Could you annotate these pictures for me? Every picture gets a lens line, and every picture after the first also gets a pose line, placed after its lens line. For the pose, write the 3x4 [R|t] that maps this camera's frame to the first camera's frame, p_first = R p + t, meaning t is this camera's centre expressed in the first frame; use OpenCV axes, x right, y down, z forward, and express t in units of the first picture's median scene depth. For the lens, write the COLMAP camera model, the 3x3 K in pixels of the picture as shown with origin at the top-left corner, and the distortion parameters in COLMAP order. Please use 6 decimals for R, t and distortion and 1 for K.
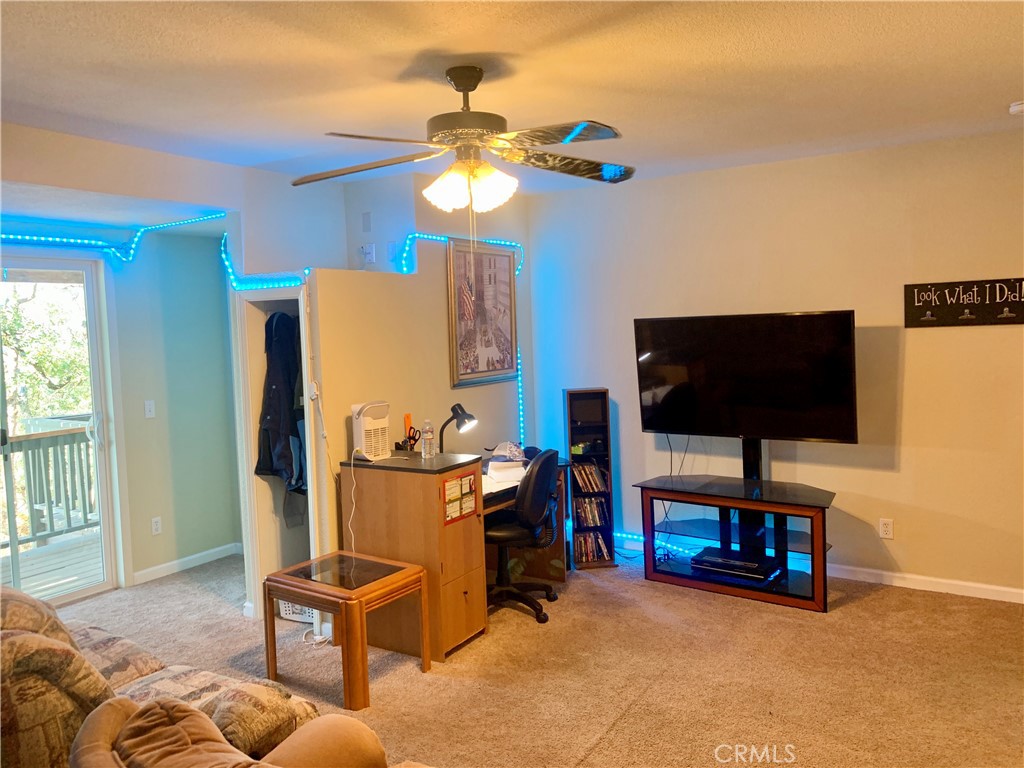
lens RADIAL K [[768.8, 0, 510.9], [0, 768.8, 374.0], [0, 0, 1]] dist [0.041818, -0.055398]
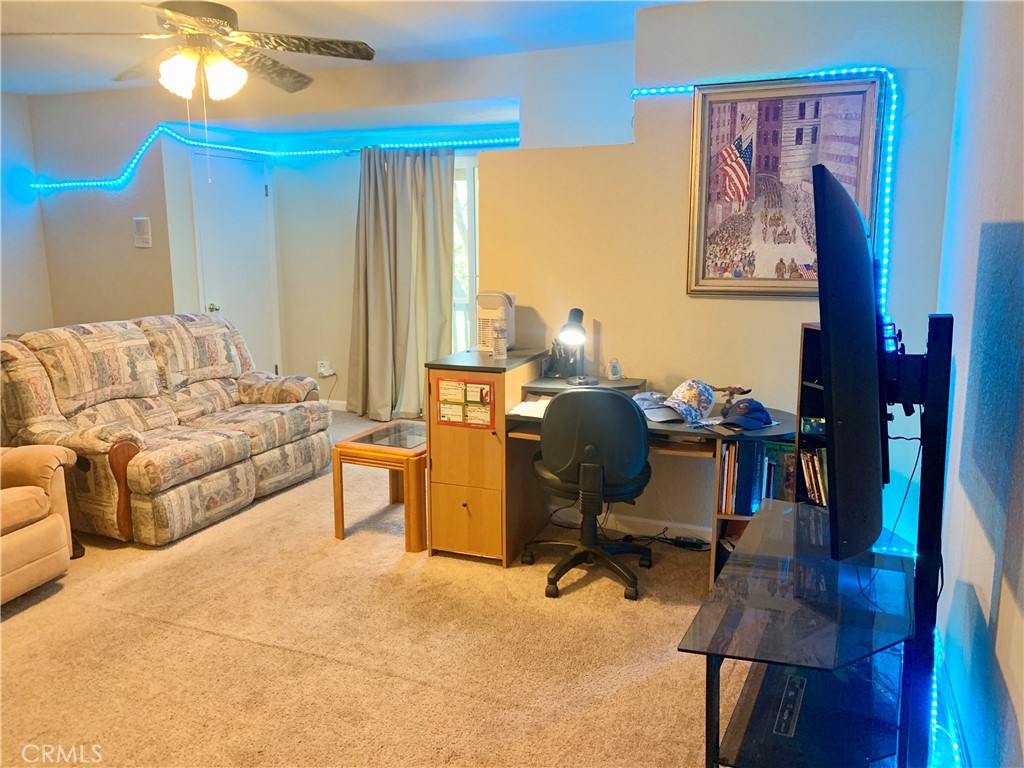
lens RADIAL K [[772.2, 0, 496.7], [0, 772.2, 385.2], [0, 0, 1]] dist [0.007829, -0.007211]
pose [[0.174545, 0.224798, -0.958645, 0.799247], [-0.063583, 0.974132, 0.216852, -0.059821], [0.982594, 0.023103, 0.184324, 0.856875]]
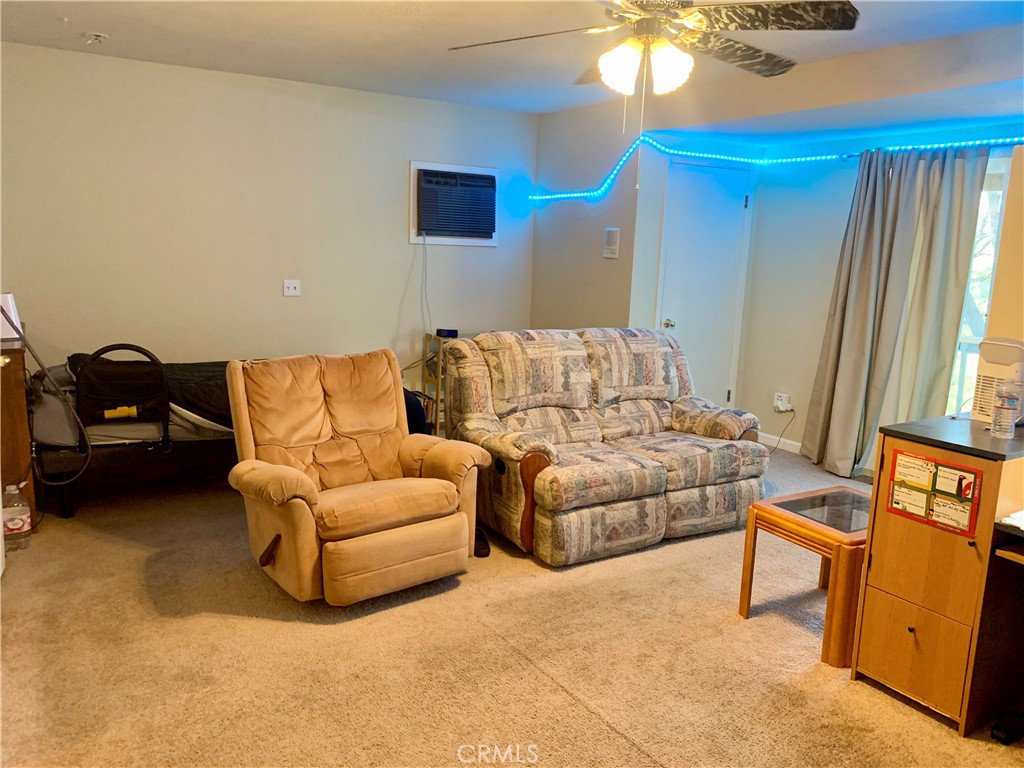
lens RADIAL K [[768.8, 0, 510.9], [0, 768.8, 374.0], [0, 0, 1]] dist [0.041818, -0.055398]
pose [[-0.424225, 0.176048, -0.888279, 0.642465], [-0.074655, 0.970782, 0.228053, -0.059021], [0.902474, 0.163061, -0.398688, 0.911241]]
